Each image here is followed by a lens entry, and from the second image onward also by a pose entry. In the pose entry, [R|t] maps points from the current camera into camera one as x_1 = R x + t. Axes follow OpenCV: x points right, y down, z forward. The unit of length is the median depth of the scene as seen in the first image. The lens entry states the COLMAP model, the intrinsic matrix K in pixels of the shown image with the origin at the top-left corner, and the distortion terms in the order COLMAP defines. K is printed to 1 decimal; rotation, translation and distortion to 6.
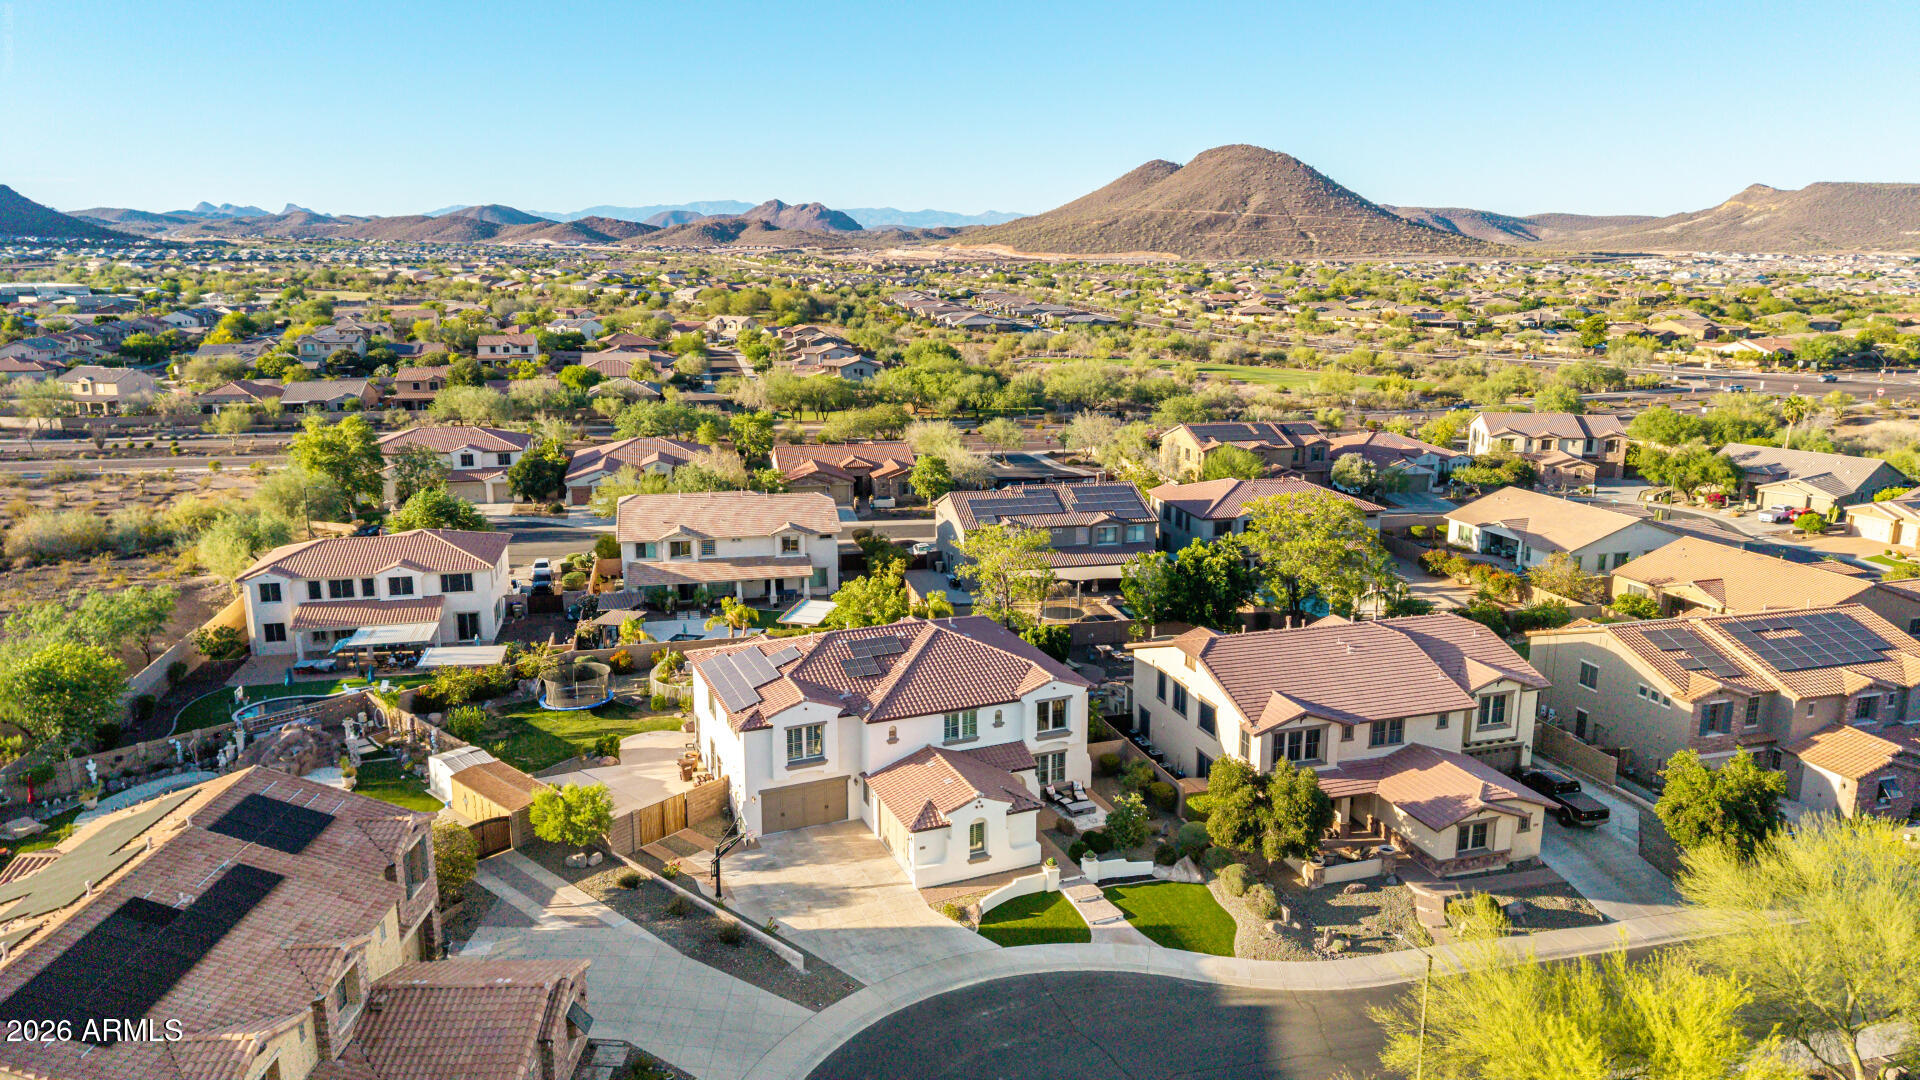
lens RADIAL K [[1282.1, 0, 960.0], [0, 1282.1, 540.0], [0, 0, 1]] dist [0.089090, -0.128734]
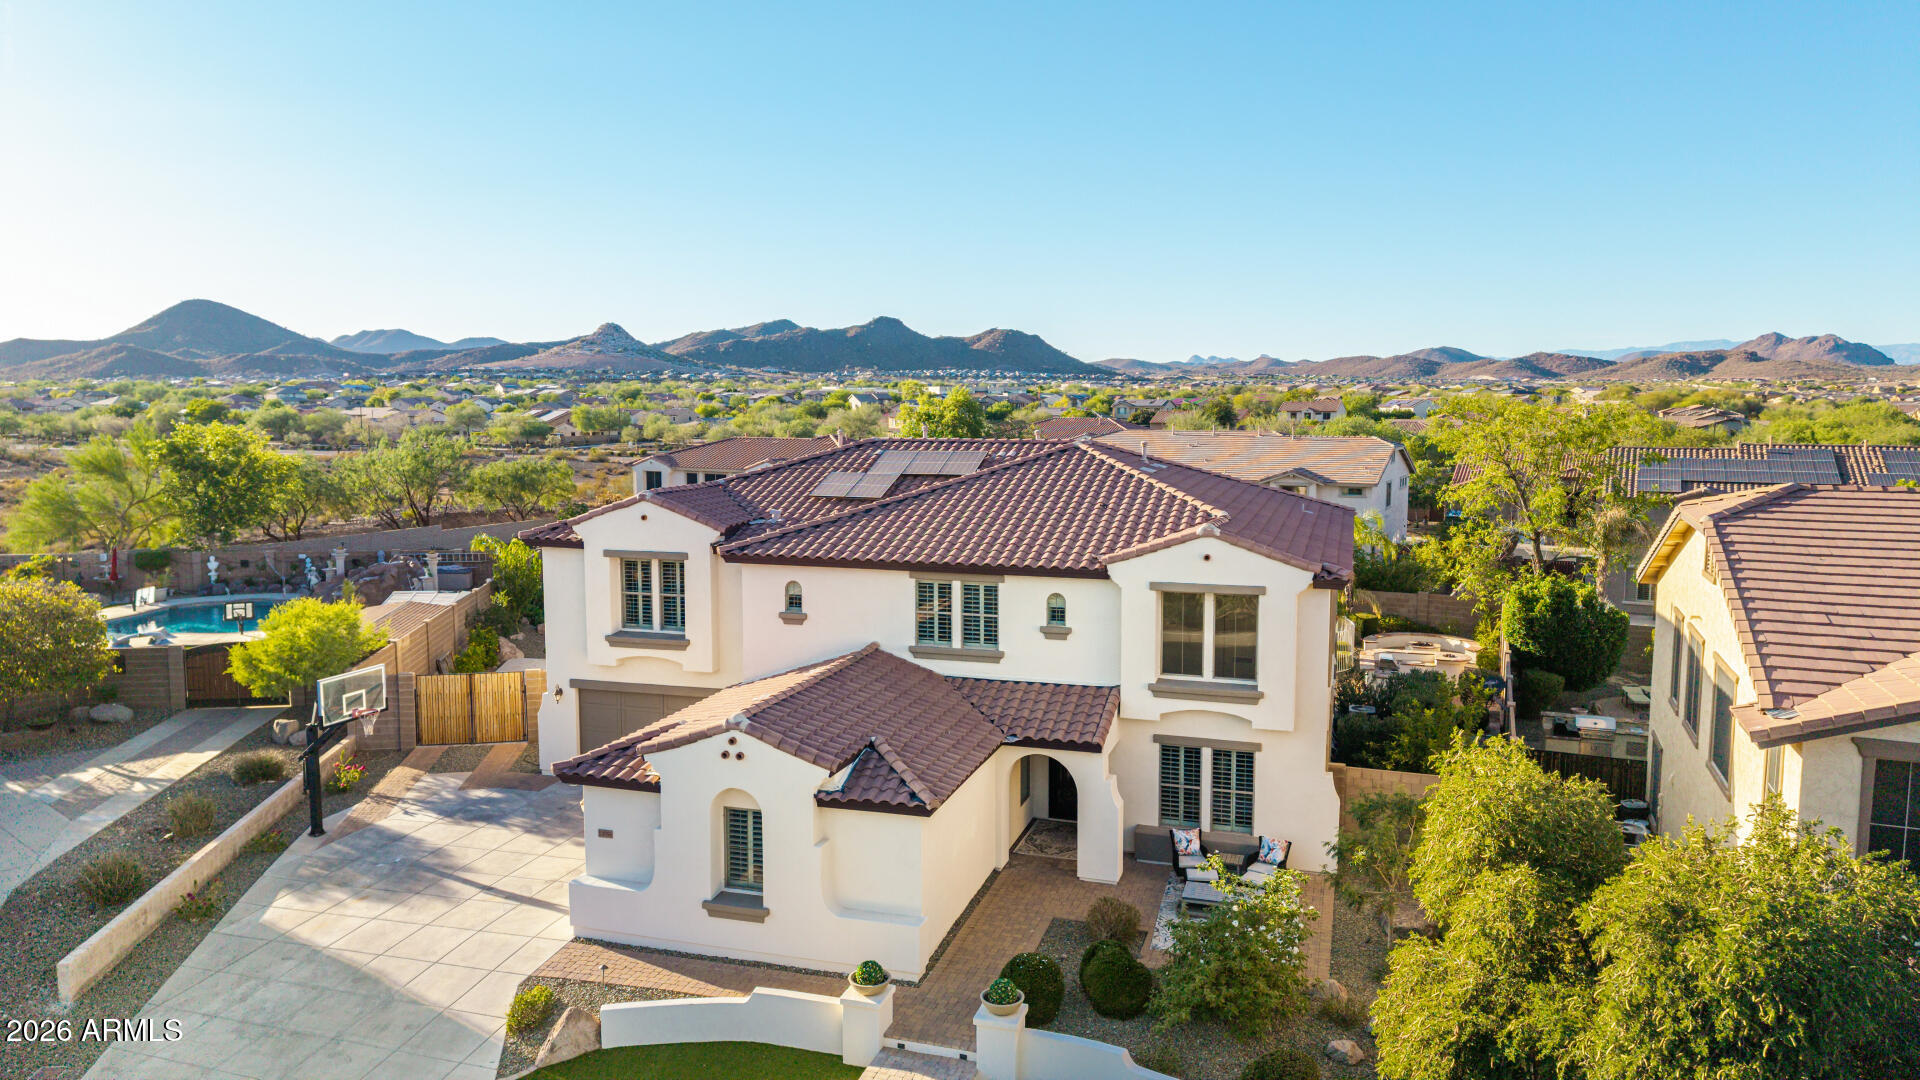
lens RADIAL K [[1283.2, 0, 957.3], [0, 1283.2, 539.6], [0, 0, 1]] dist [0.043535, -0.052182]
pose [[0.763455, 0.071707, -0.641868, 0.252387], [-0.143383, 0.987836, -0.060186, 0.142488], [0.629744, 0.137982, 0.764449, 0.671994]]
